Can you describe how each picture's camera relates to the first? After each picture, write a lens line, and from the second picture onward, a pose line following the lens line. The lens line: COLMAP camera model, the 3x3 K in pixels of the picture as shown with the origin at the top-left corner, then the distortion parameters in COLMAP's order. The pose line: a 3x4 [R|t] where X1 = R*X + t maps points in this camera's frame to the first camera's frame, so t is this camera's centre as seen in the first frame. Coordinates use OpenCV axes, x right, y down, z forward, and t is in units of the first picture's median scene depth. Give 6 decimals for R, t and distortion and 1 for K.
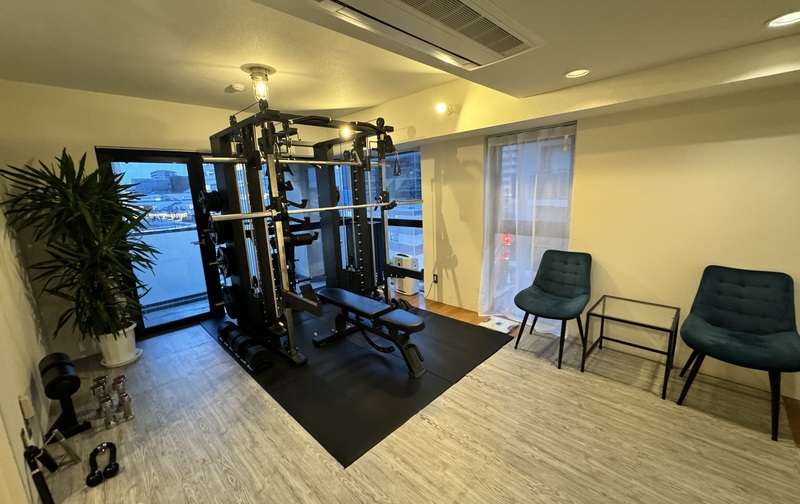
lens RADIAL K [[321.5, 0, 402.8], [0, 321.5, 254.2], [0, 0, 1]] dist [-0.000993, -0.000095]
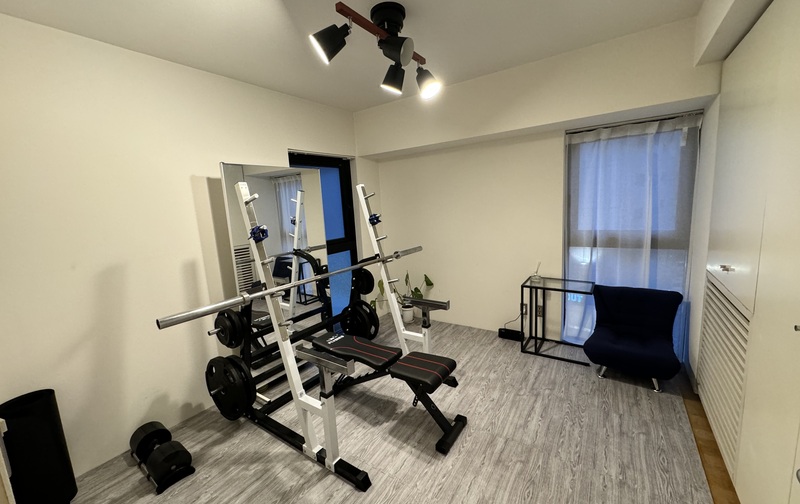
lens RADIAL K [[321.5, 0, 400.0], [0, 321.5, 248.4], [0, 0, 1]] dist [-0.000993, -0.000095]
pose [[-0.186007, -0.098044, 0.977645, -1.261631], [0.263428, 0.953604, 0.145753, -0.211601], [-0.946576, 0.284650, -0.151549, 1.245659]]
